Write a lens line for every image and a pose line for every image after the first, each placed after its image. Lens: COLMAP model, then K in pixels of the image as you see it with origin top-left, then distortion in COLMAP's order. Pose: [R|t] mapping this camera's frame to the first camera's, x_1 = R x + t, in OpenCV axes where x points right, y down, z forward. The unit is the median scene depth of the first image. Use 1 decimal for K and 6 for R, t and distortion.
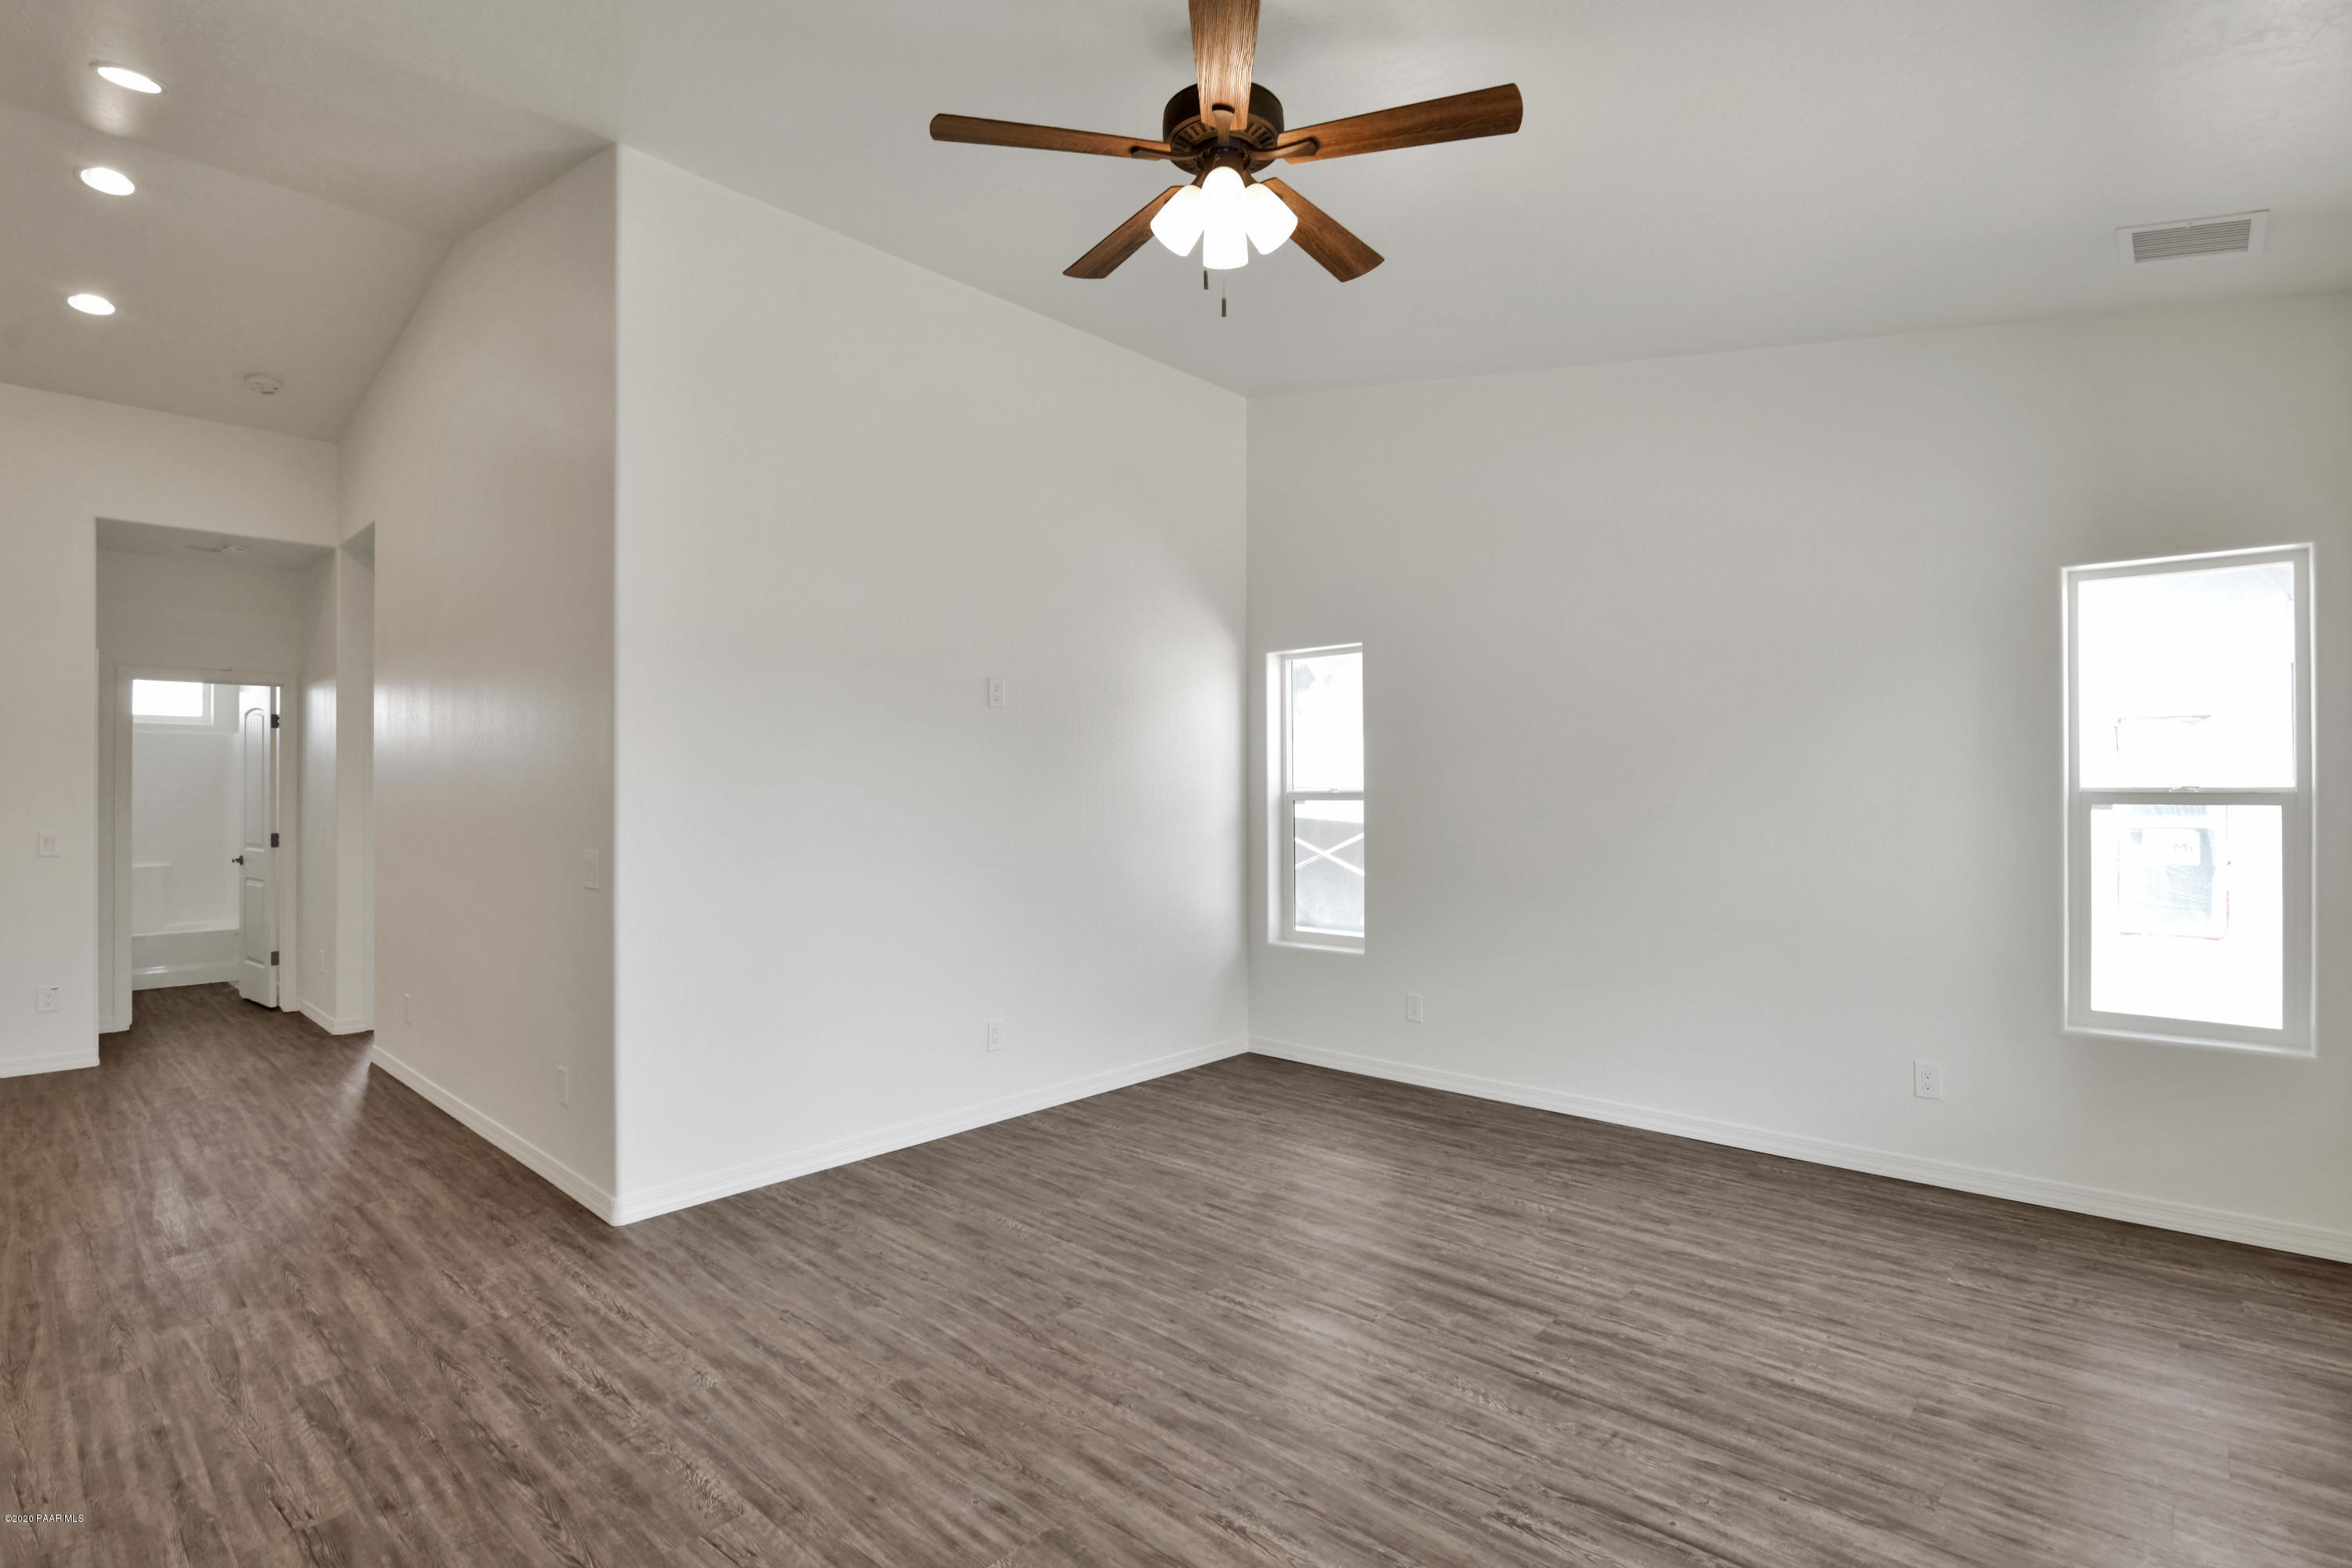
lens RADIAL K [[1075.4, 0, 1173.0], [0, 1075.4, 792.7], [0, 0, 1]] dist [-0.012862, -0.000231]
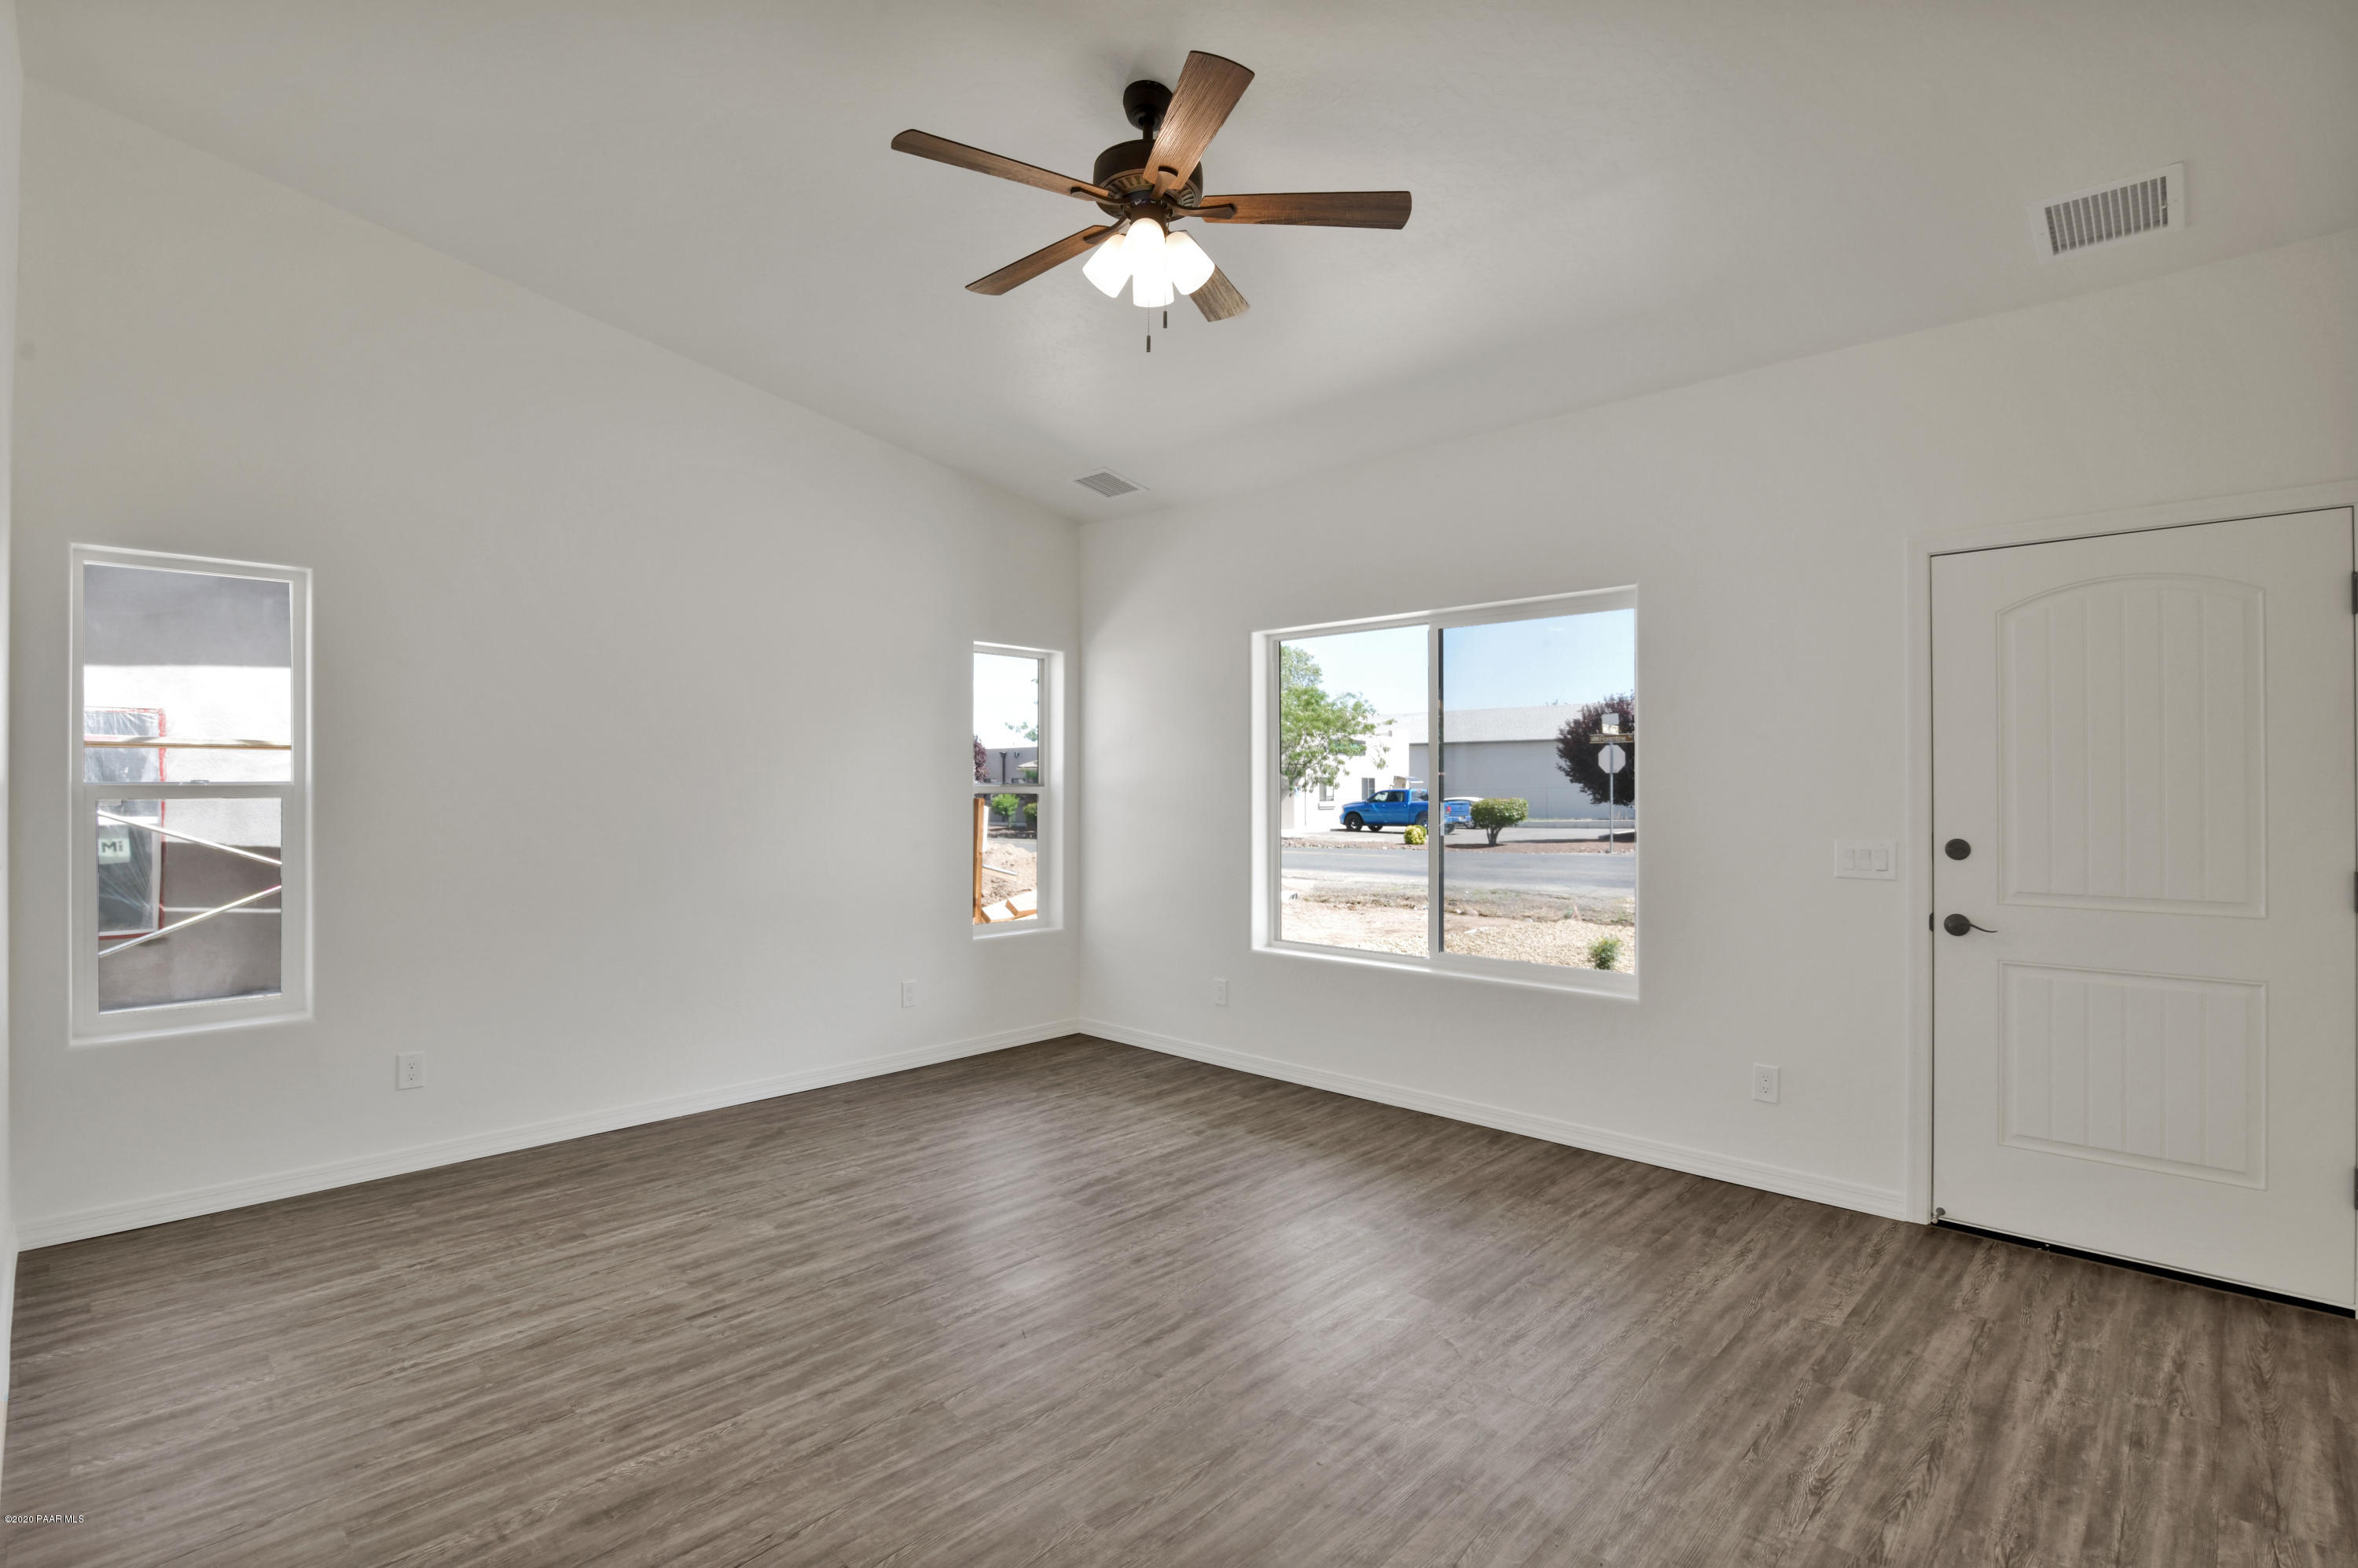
lens RADIAL K [[1078.1, 0, 1182.9], [0, 1078.1, 783.9], [0, 0, 1]] dist [-0.012862, -0.000231]
pose [[0.057579, 0.006917, 0.998317, -0.718389], [-0.000402, 0.999976, -0.006905, 0.007689], [-0.998341, -0.000003, 0.057581, 0.610153]]
